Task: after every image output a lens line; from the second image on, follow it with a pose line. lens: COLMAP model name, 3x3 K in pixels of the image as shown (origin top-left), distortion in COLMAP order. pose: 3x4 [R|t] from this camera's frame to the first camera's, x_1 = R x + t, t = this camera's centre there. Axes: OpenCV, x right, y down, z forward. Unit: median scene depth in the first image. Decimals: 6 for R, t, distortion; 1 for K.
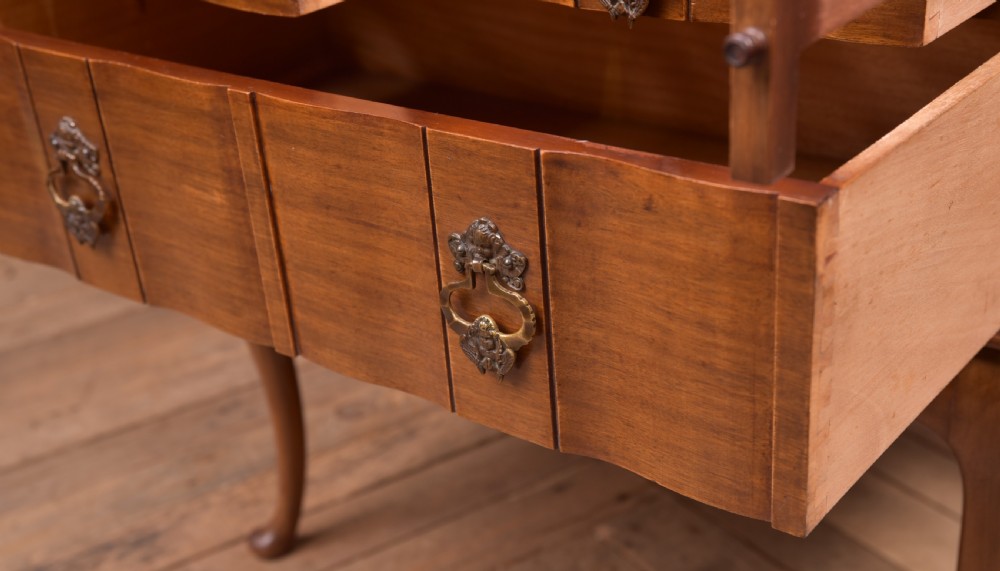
lens RADIAL K [[1388.4, 0, 503.0], [0, 1388.4, 344.7], [0, 0, 1]] dist [0.027190, 0.000000]
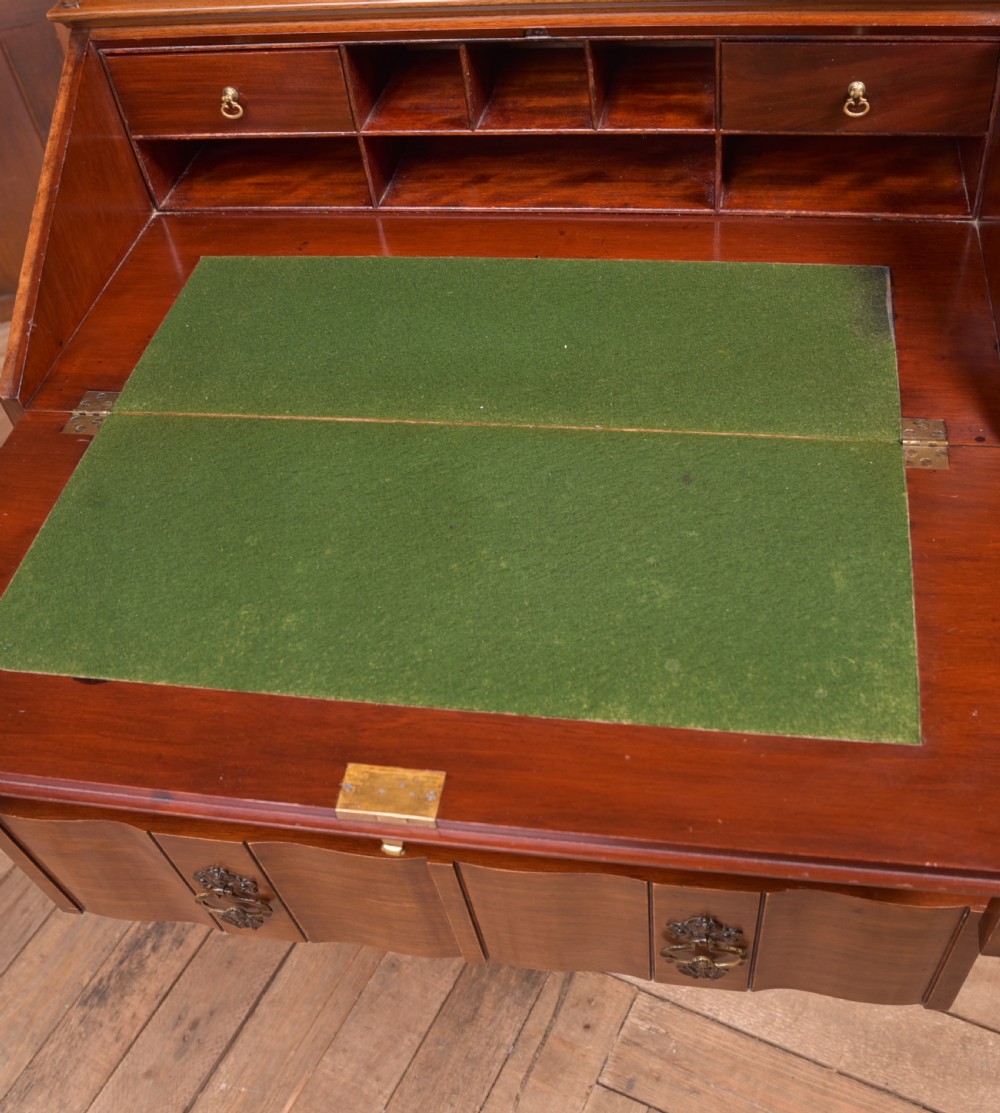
lens RADIAL K [[1154.7, 0, 545.7], [0, 1154.7, 559.8], [0, 0, 1]] dist [-0.082769, 0.000000]
pose [[0.867749, -0.372027, 0.329558, -0.372568], [0.256720, 0.903294, 0.343736, -0.803177], [-0.425567, -0.213672, 0.879339, 0.177980]]
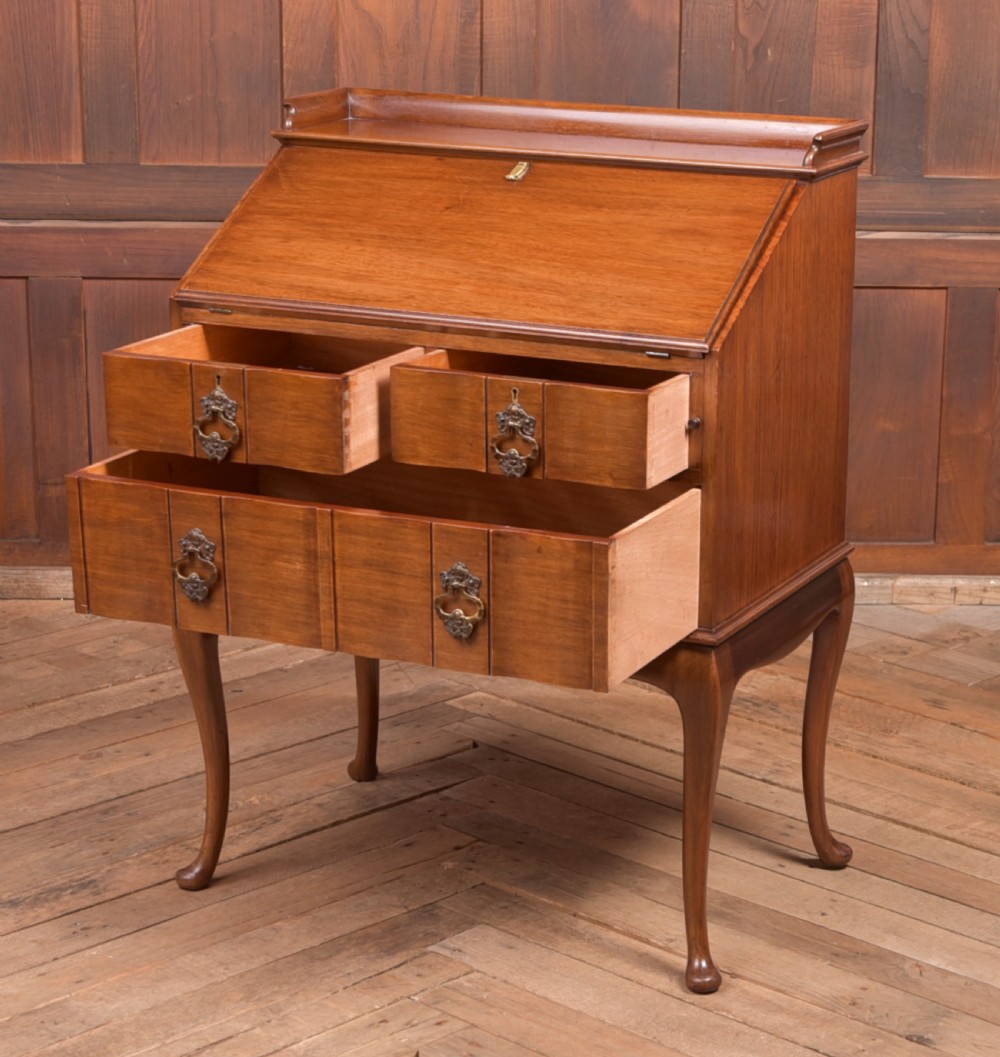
lens RADIAL K [[2580.8, 0, 654.1], [0, 2580.8, 584.5], [0, 0, 1]] dist [-0.020050, 0.000000]
pose [[0.965987, 0.007637, 0.258479, -0.768111], [0.047144, 0.977611, -0.205070, 0.791259], [-0.254258, 0.210281, 0.944000, -2.918103]]
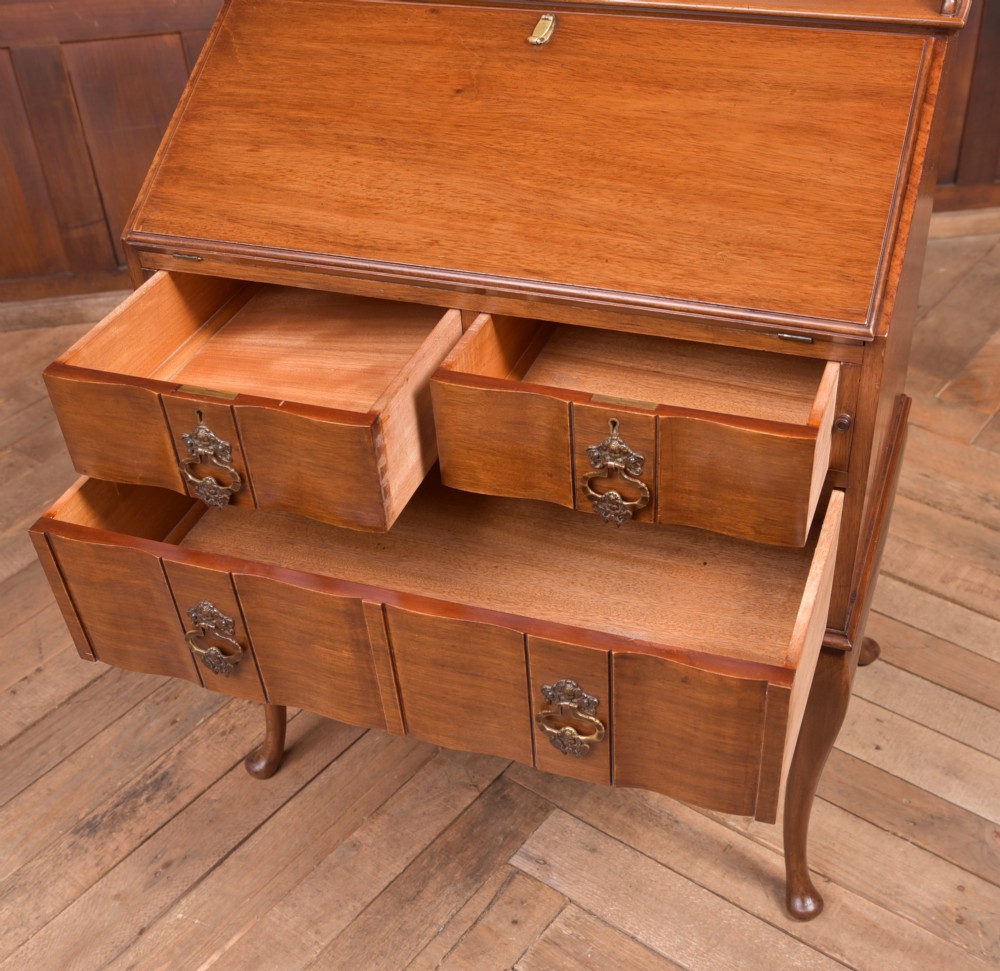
lens RADIAL K [[1280.4, 0, 537.4], [0, 1280.4, 518.2], [0, 0, 1]] dist [-0.058107, 0.000000]
pose [[0.945251, -0.184270, 0.269342, -0.417520], [0.138197, 0.973697, 0.181154, -0.551996], [-0.295639, -0.134014, 0.945853, -0.395651]]
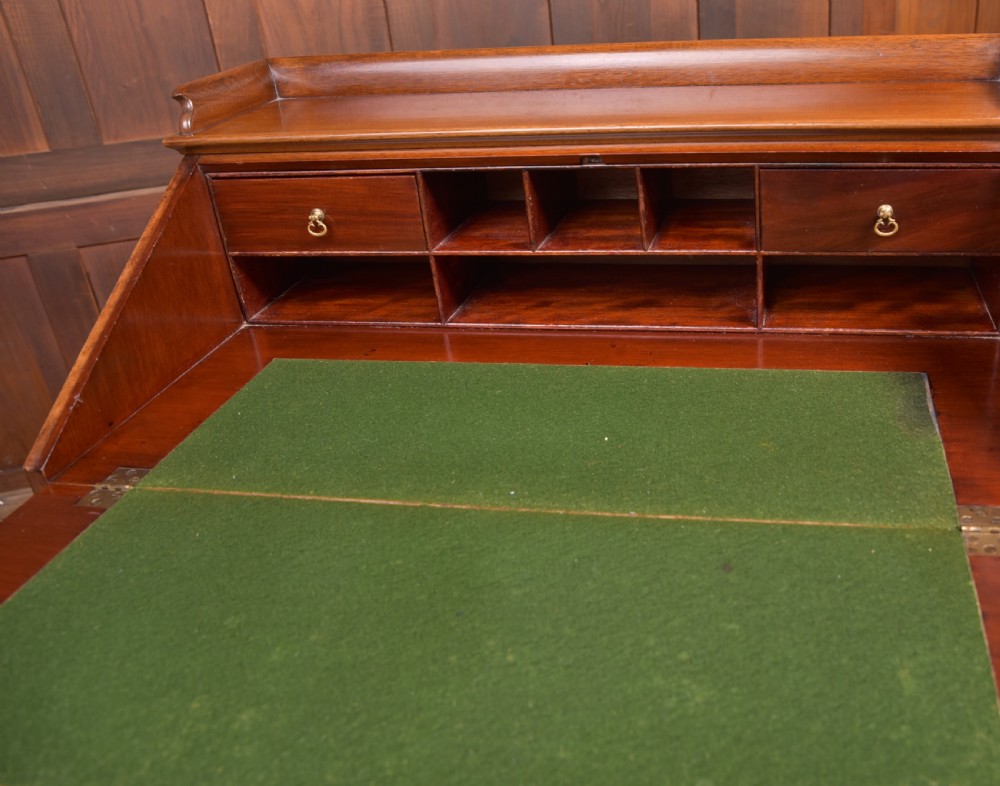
lens RADIAL K [[898.7, 0, 661.3], [0, 898.7, 360.8], [0, 0, 1]] dist [-0.120962, 0.082058]
pose [[0.864035, -0.206228, 0.459254, -0.231827], [0.231462, 0.972843, 0.001384, -0.650602], [-0.447068, 0.105105, 0.888304, 0.425127]]
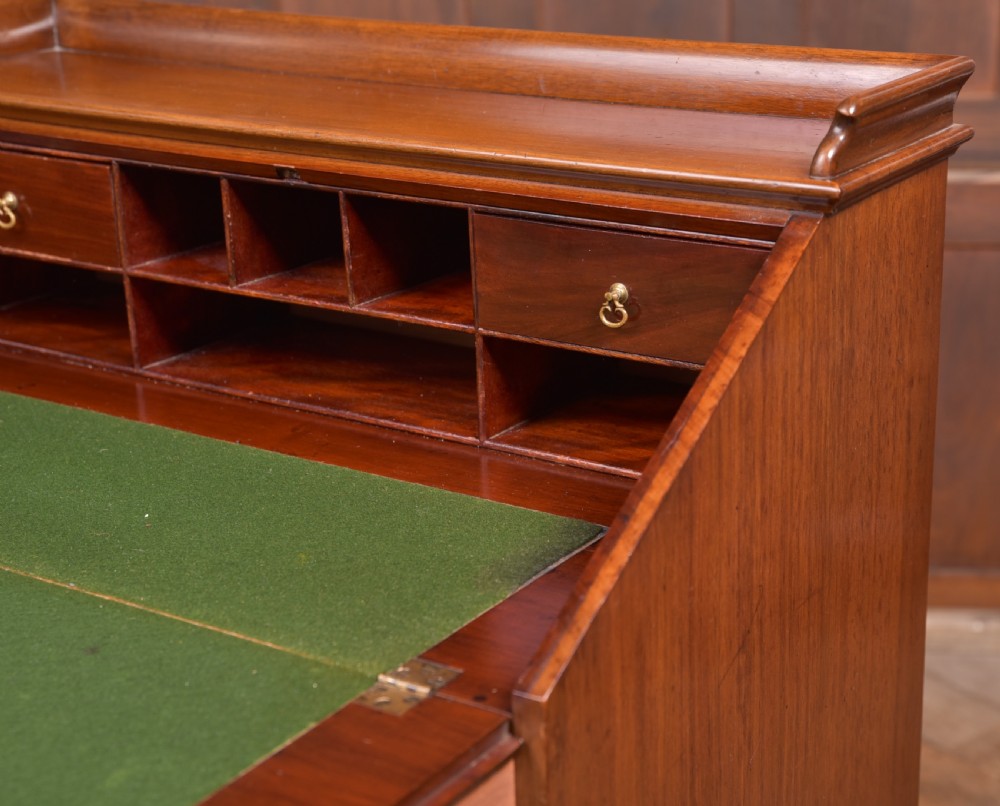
lens RADIAL K [[1797.4, 0, 600.5], [0, 1797.4, 430.9], [0, 0, 1]] dist [0.096957, 0.000000]
pose [[0.991984, 0.007883, 0.126116, 0.303139], [0.011519, 0.988256, -0.152371, -0.426694], [-0.125837, 0.152603, 0.980244, -0.196320]]
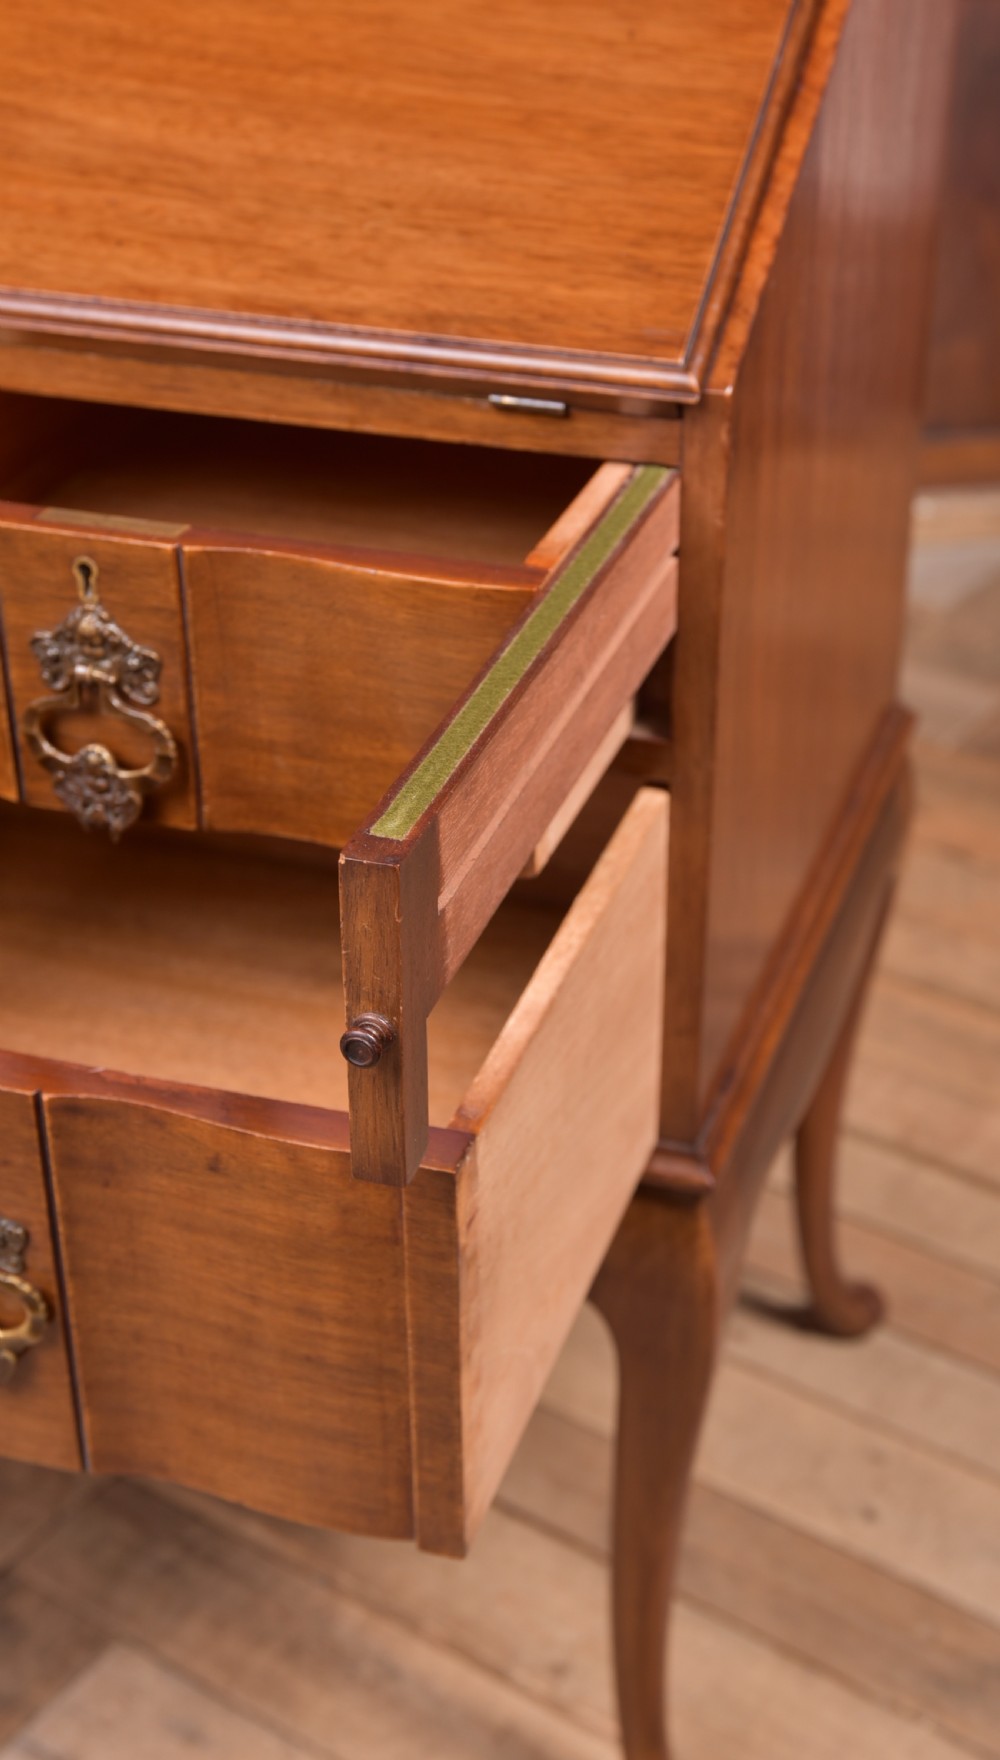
lens RADIAL K [[2513.9, 0, 538.0], [0, 2513.9, 894.2], [0, 0, 1]] dist [0.050828, 0.000000]
pose [[0.932247, -0.124680, 0.339661, -0.146558], [0.112635, 0.992111, 0.055031, -0.261459], [-0.343843, -0.013045, 0.938937, -0.248768]]
